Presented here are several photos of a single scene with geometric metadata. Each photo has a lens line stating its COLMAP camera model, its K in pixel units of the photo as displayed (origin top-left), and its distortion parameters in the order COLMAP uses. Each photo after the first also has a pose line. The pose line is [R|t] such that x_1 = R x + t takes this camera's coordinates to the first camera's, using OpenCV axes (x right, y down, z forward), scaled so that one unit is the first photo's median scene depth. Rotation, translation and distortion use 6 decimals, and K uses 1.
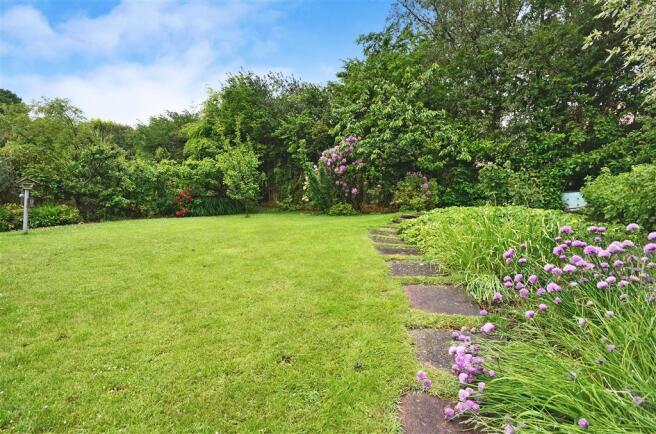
lens RADIAL K [[301.1, 0, 329.5], [0, 301.1, 222.3], [0, 0, 1]] dist [-0.004747, -0.000385]
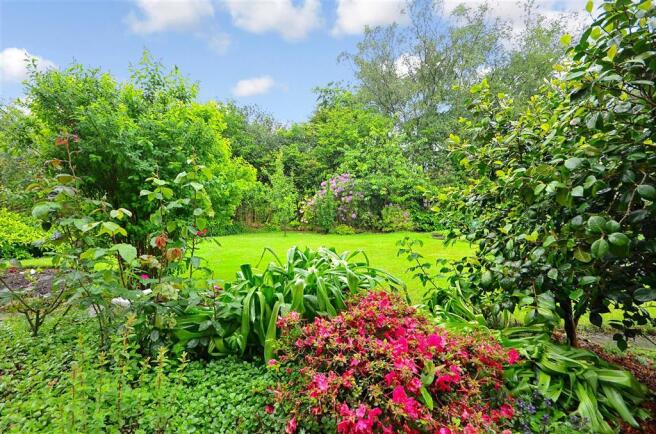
lens RADIAL K [[301.1, 0, 326.7], [0, 301.1, 218.1], [0, 0, 1]] dist [-0.004747, -0.000385]
pose [[0.891239, 0.017588, 0.453193, -0.572681], [0.020135, 0.996728, -0.078279, 0.004134], [-0.453087, 0.078890, 0.887969, -0.084305]]
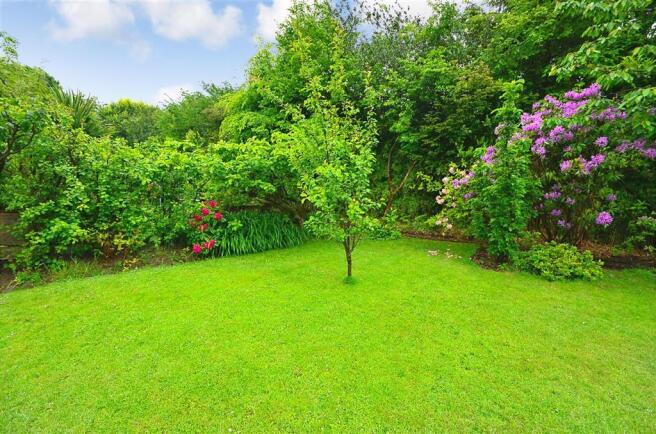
lens RADIAL K [[301.1, 0, 323.8], [0, 301.1, 220.7], [0, 0, 1]] dist [-0.004747, -0.000385]
pose [[0.990124, 0.036878, -0.135257, -0.223606], [-0.034471, 0.999204, 0.020096, -0.091146], [0.135891, -0.015235, 0.990607, 0.523173]]
